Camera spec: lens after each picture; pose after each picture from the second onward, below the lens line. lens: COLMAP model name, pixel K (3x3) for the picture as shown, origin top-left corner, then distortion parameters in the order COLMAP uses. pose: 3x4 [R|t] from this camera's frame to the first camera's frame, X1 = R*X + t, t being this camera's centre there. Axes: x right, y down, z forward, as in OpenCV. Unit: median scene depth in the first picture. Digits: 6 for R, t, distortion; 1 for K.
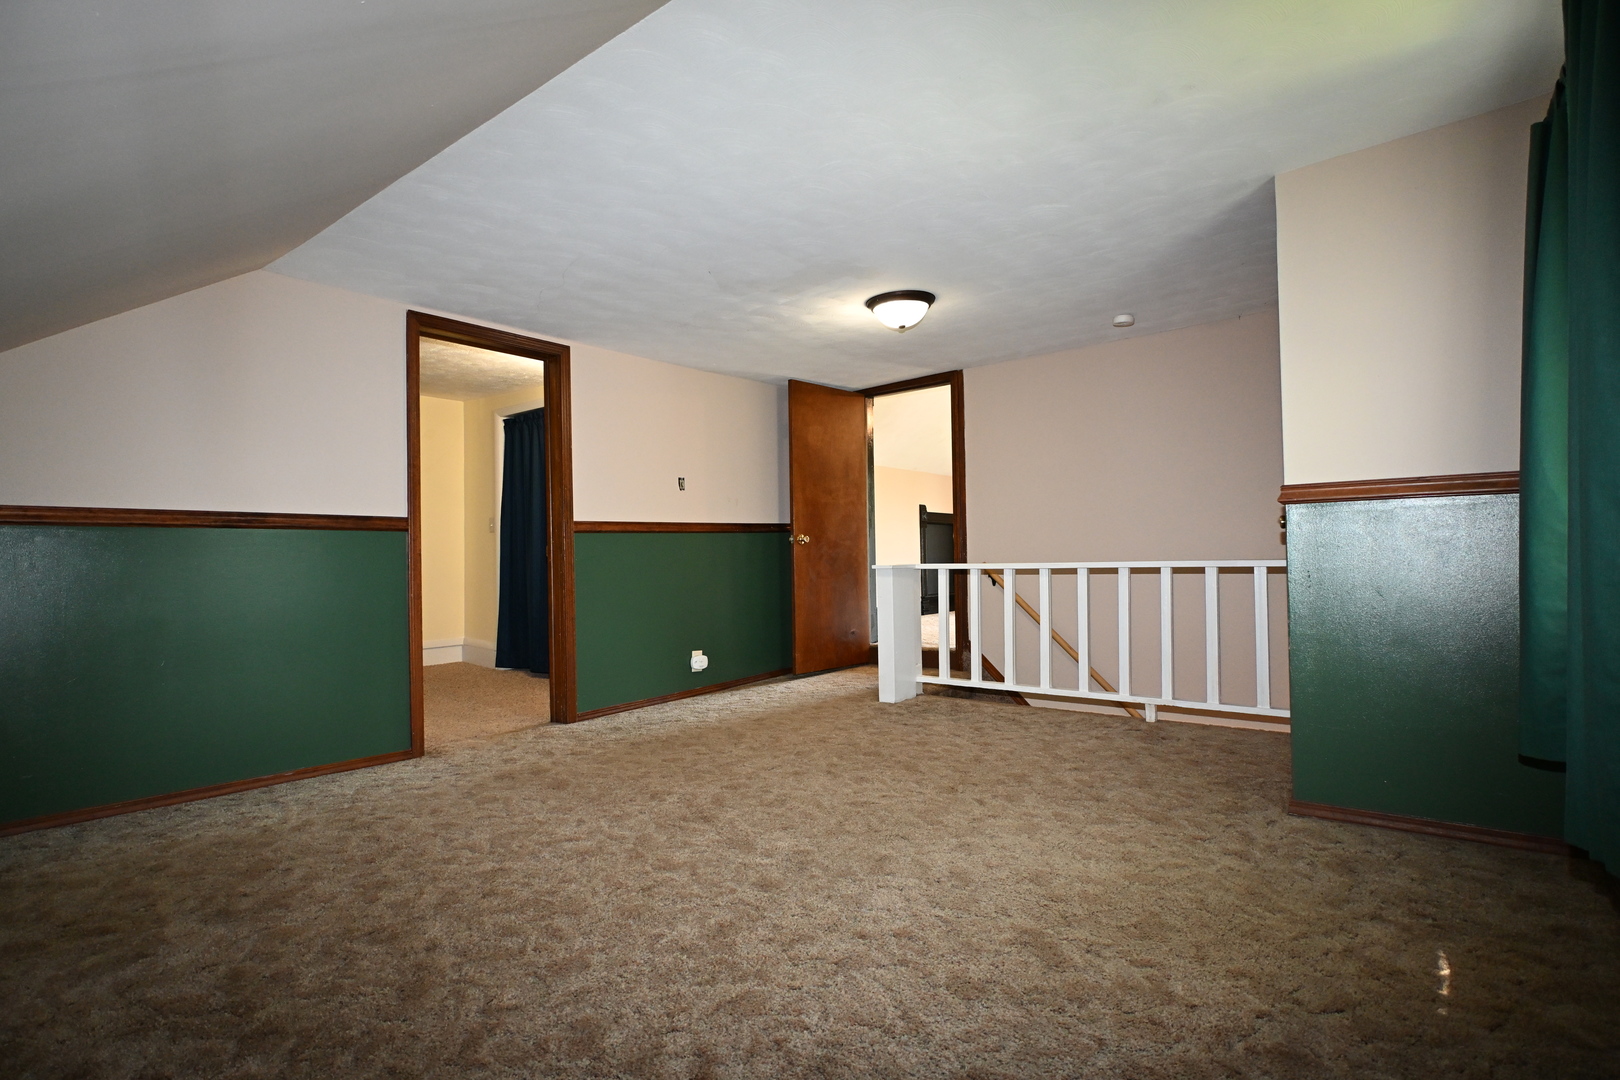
lens RADIAL K [[802.2, 0, 805.7], [0, 802.2, 549.5], [0, 0, 1]] dist [-0.006750, -0.000050]
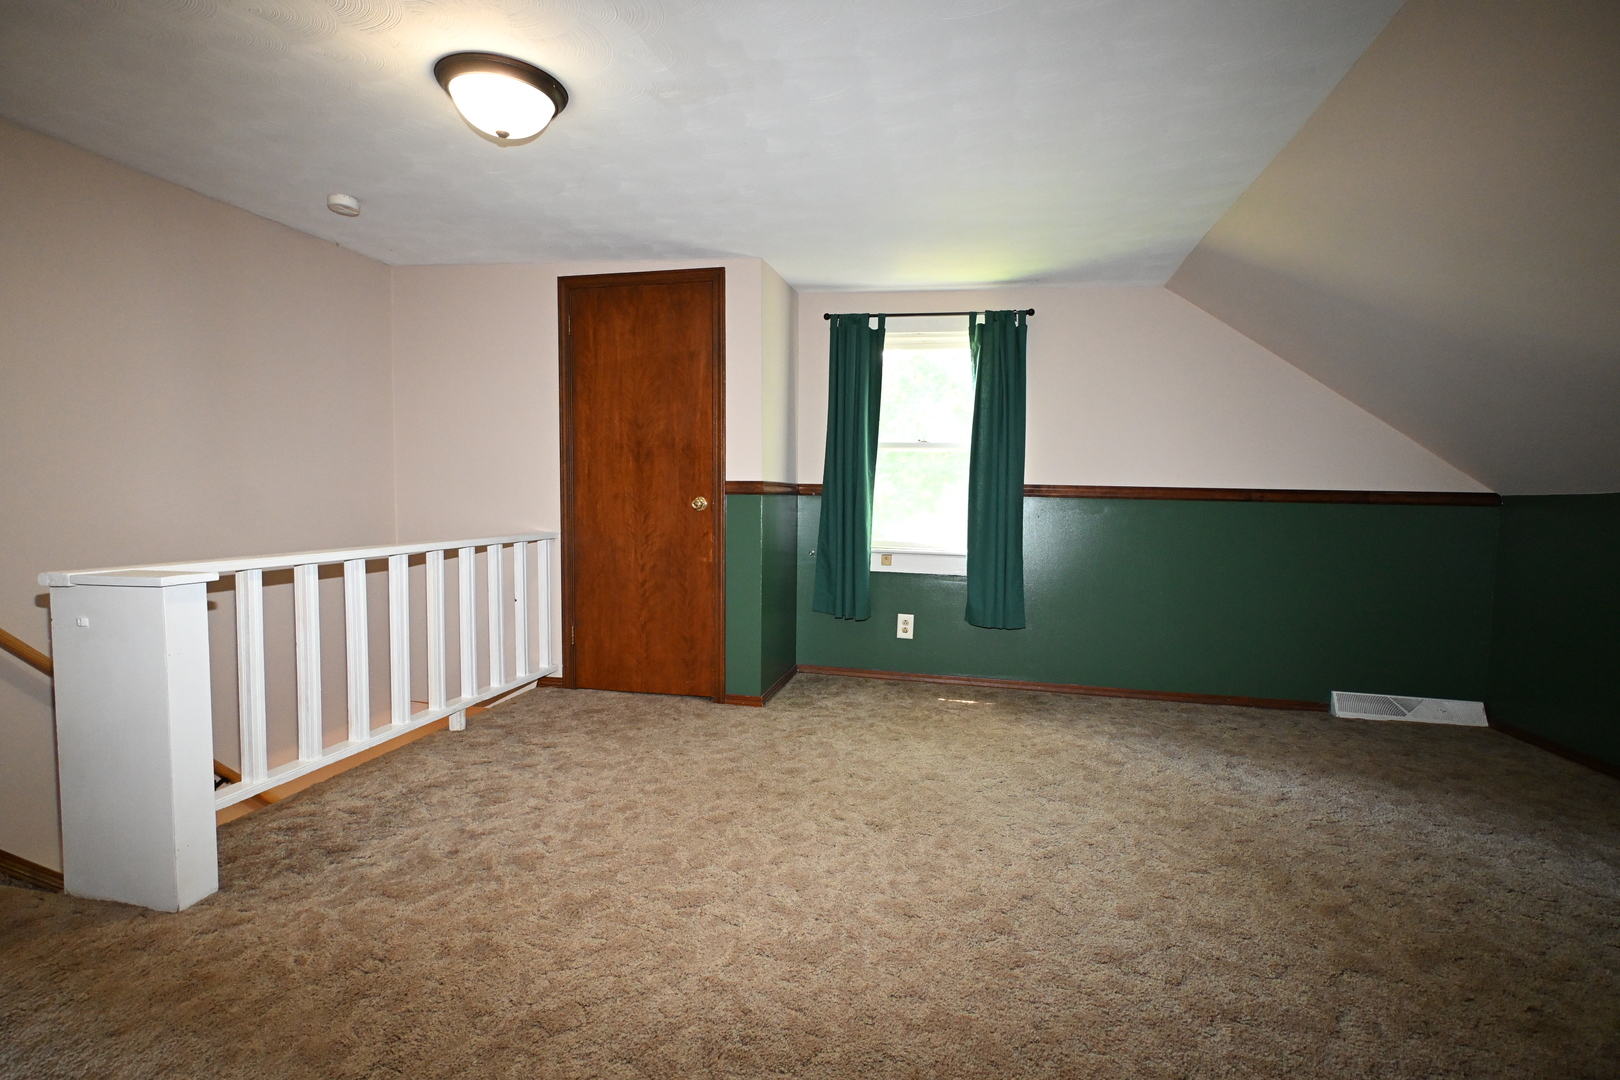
lens RADIAL K [[802.2, 0, 805.5], [0, 802.2, 537.5], [0, 0, 1]] dist [-0.006750, -0.000050]
pose [[-0.455597, -0.033476, 0.889556, -0.666345], [-0.006862, 0.999395, 0.034095, -0.025064], [-0.890160, 0.009430, -0.455551, 1.476760]]
